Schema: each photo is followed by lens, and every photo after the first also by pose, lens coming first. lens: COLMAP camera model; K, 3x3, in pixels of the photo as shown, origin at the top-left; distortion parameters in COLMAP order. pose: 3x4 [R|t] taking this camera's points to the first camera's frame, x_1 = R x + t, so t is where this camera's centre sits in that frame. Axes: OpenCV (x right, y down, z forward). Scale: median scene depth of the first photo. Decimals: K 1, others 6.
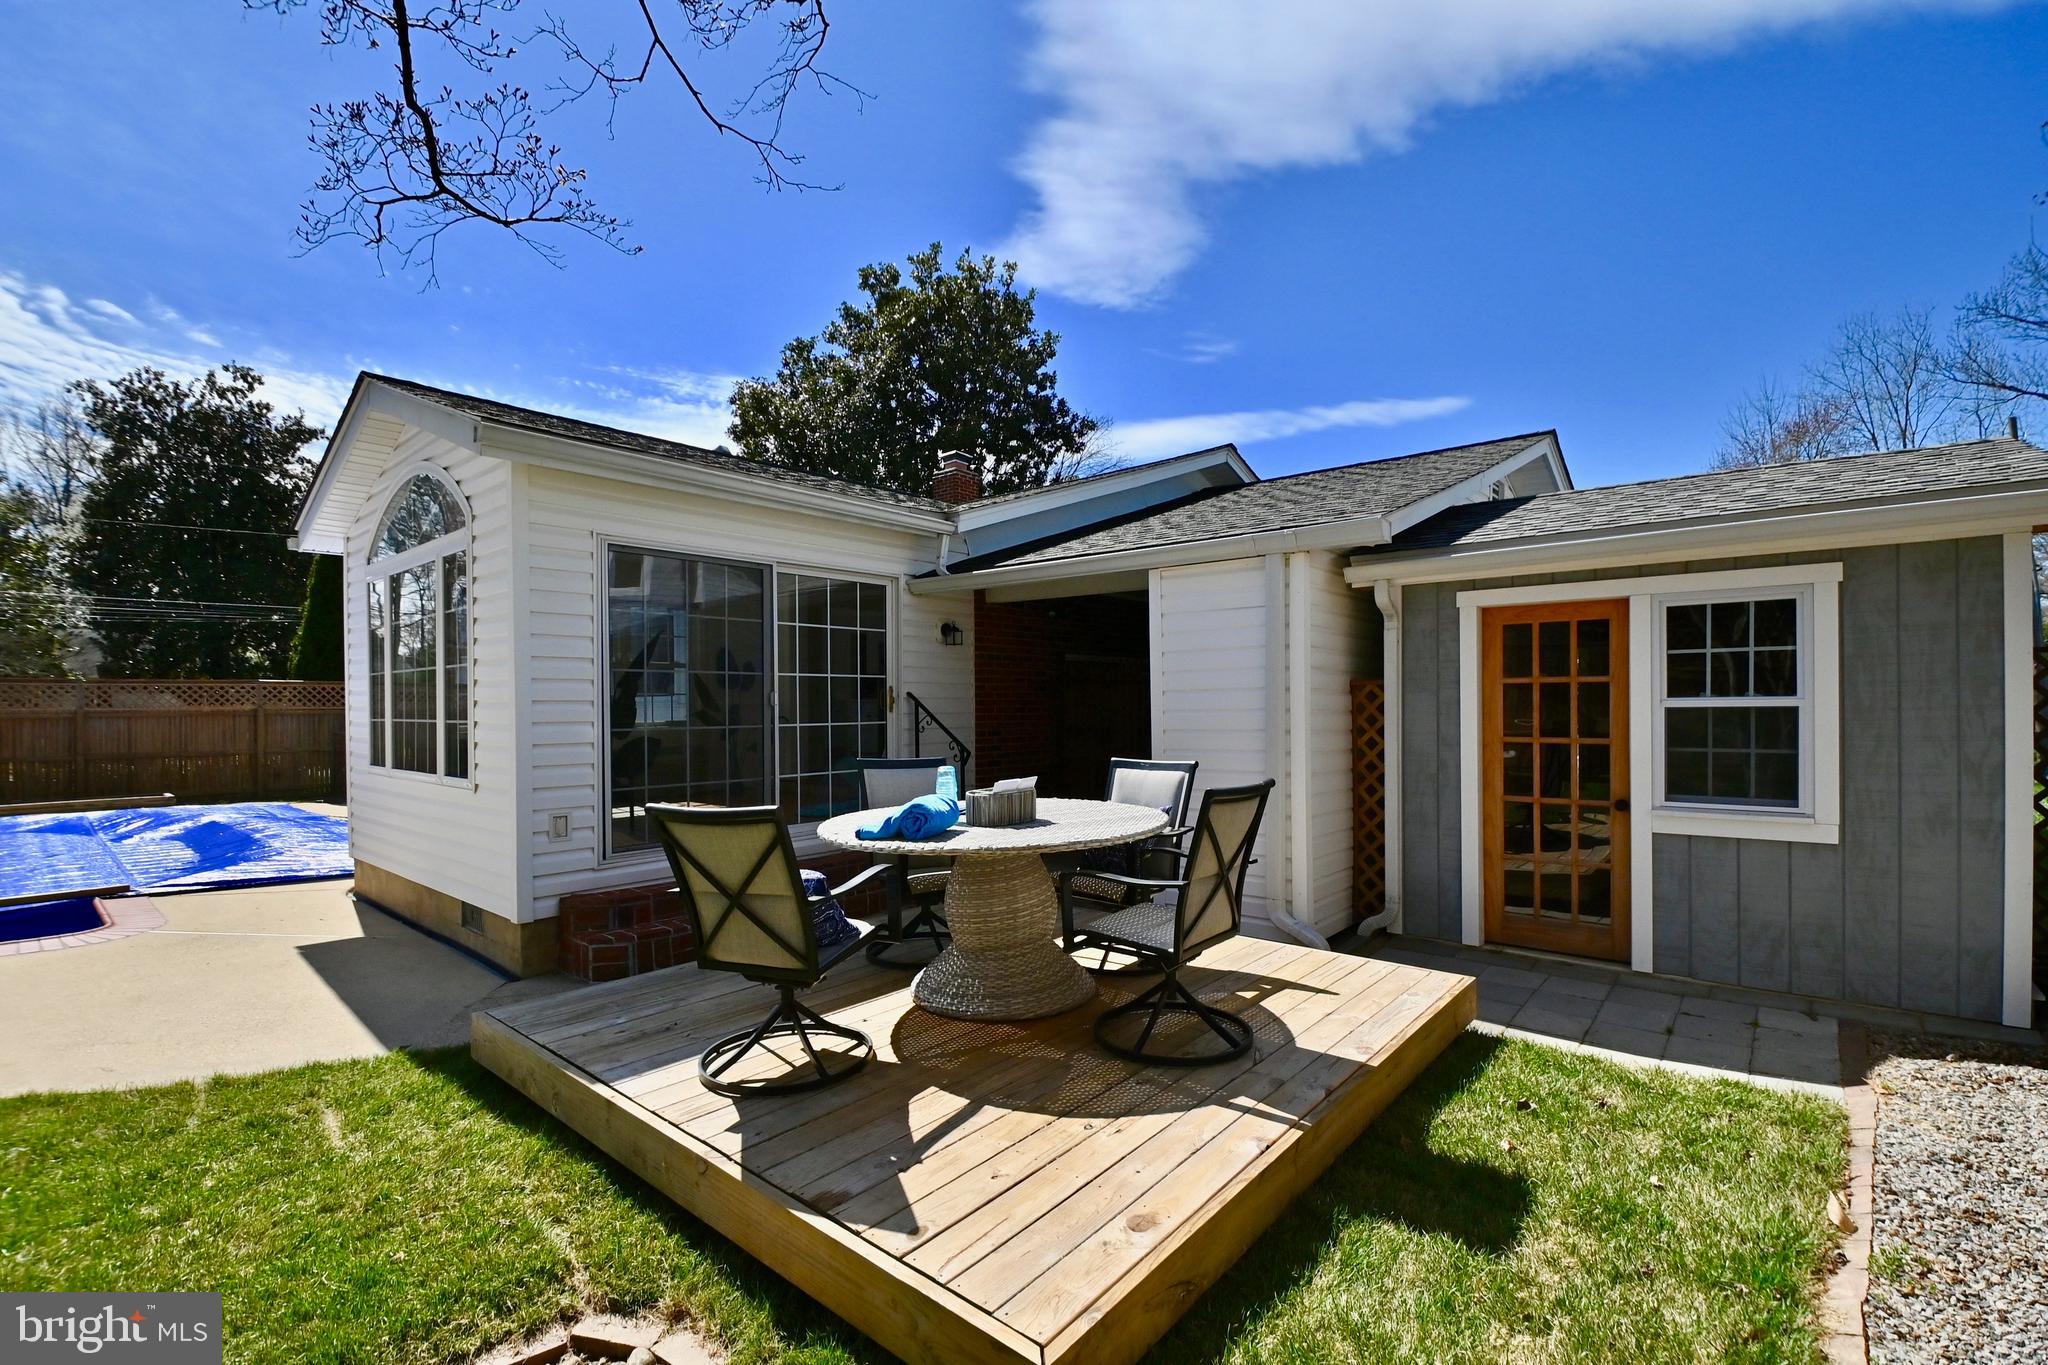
lens RADIAL K [[891.0, 0, 1019.1], [0, 891.0, 706.3], [0, 0, 1]] dist [0.001028, -0.015118]
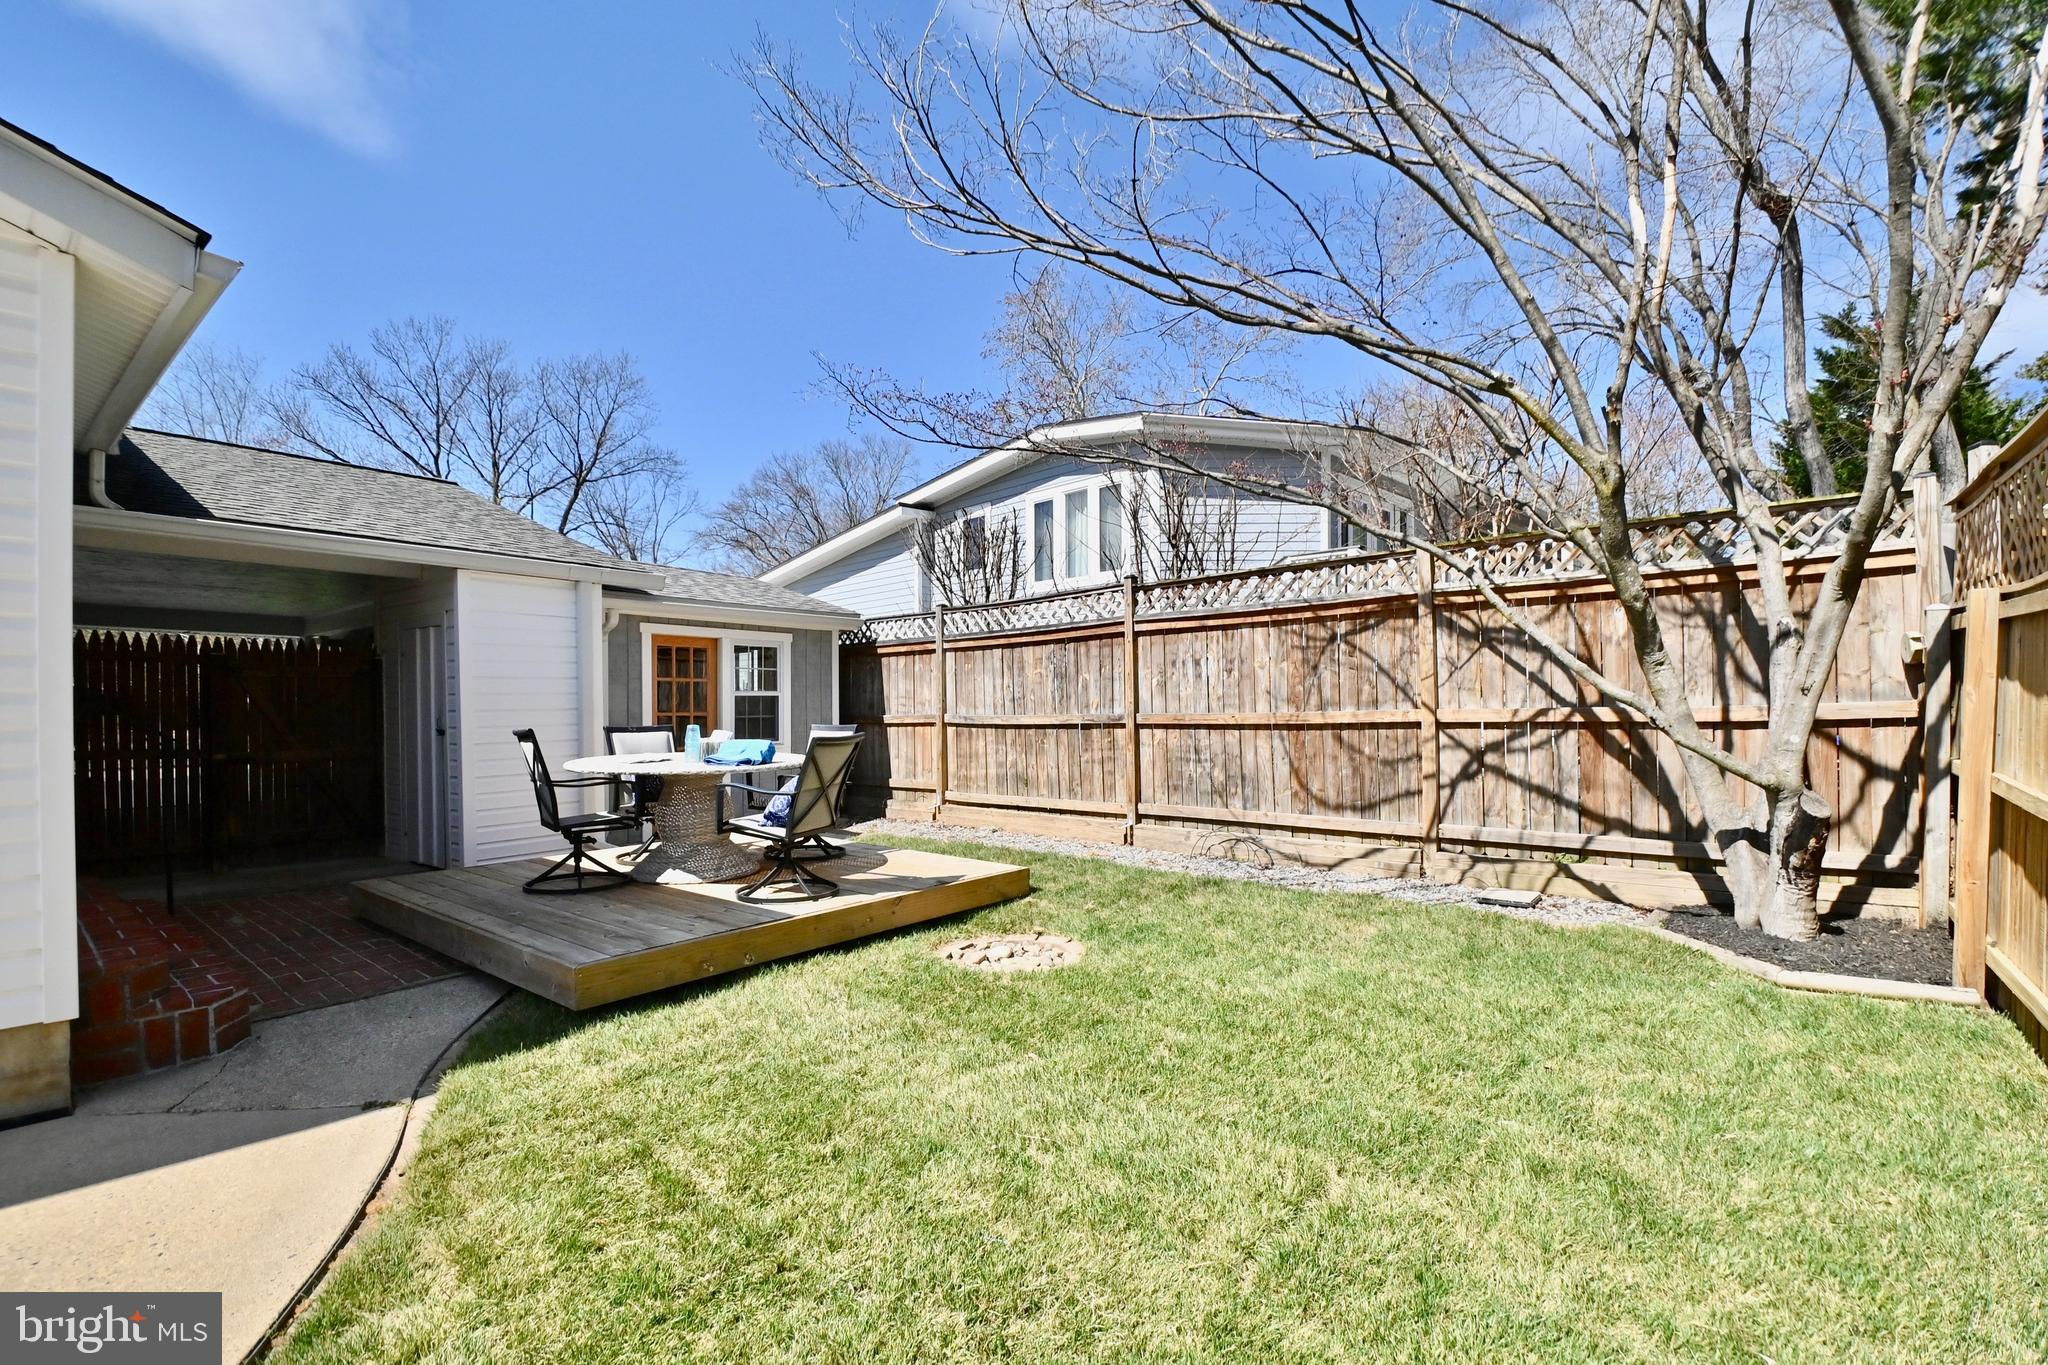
lens RADIAL K [[878.2, 0, 1034.5], [0, 878.2, 707.4], [0, 0, 1]] dist [0.002090, -0.014842]
pose [[-0.033331, 0.008220, 0.999411, -1.275081], [0.010365, 0.999915, -0.007879, 0.050640], [-0.999391, 0.010097, -0.033413, 0.395560]]
